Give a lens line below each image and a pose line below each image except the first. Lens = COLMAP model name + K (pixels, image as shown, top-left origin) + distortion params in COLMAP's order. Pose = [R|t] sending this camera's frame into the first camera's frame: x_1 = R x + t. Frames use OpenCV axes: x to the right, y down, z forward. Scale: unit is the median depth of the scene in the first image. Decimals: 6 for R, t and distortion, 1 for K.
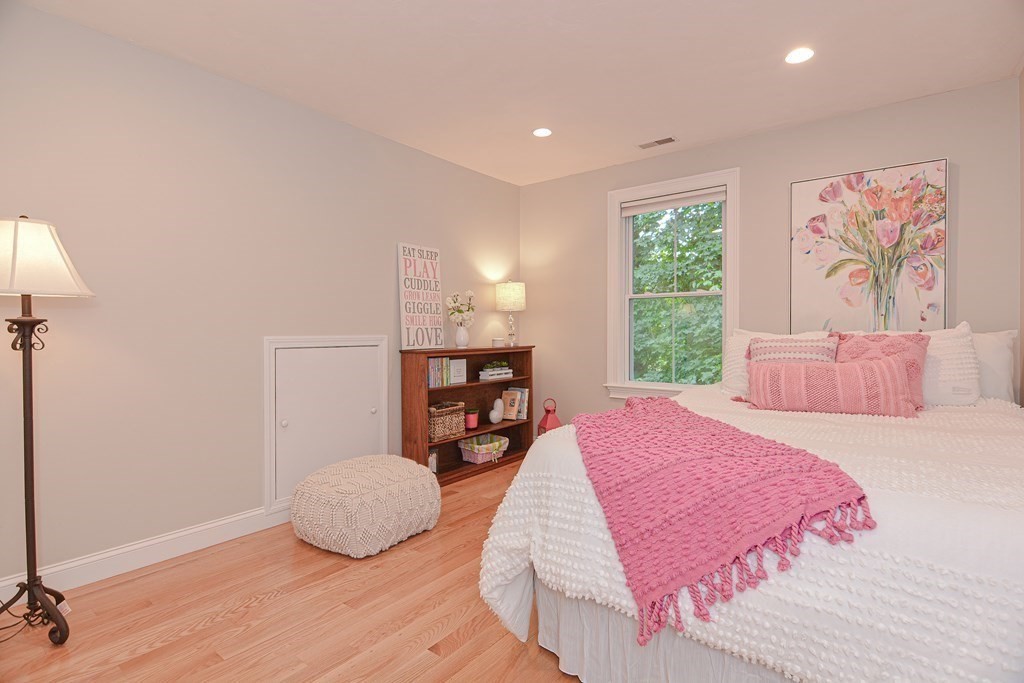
lens RADIAL K [[497.5, 0, 508.6], [0, 497.5, 336.4], [0, 0, 1]] dist [0.003079, -0.007364]
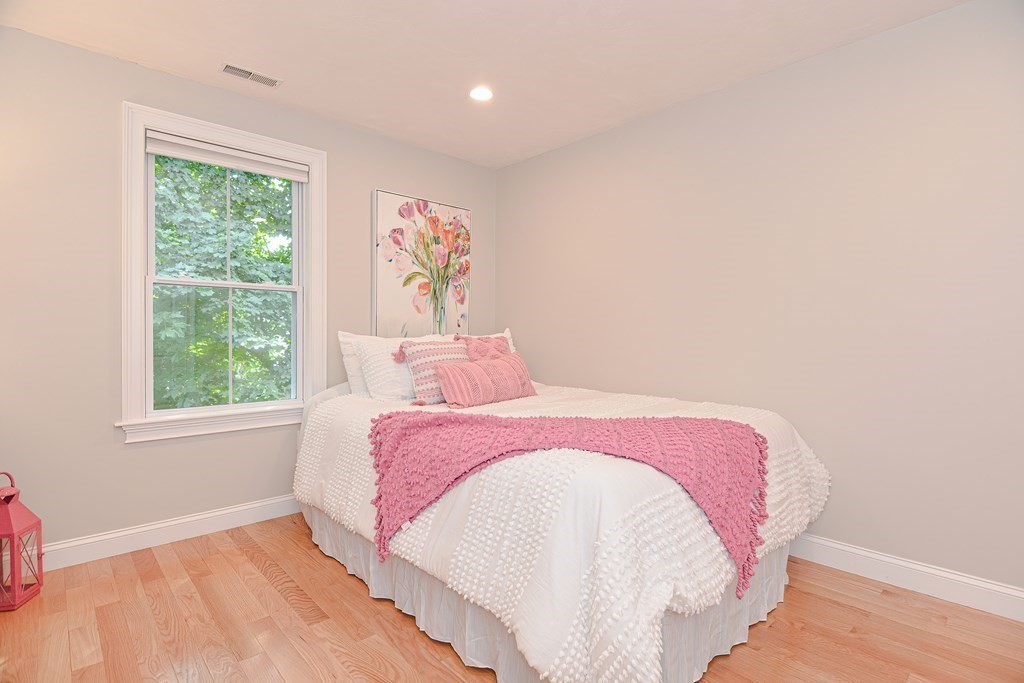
lens RADIAL K [[497.5, 0, 508.6], [0, 497.5, 336.4], [0, 0, 1]] dist [0.003079, -0.007364]
pose [[0.162429, -0.007075, 0.986695, -0.442766], [0.001040, 0.999975, 0.006999, -0.014694], [-0.986720, -0.000110, 0.162432, 0.624475]]
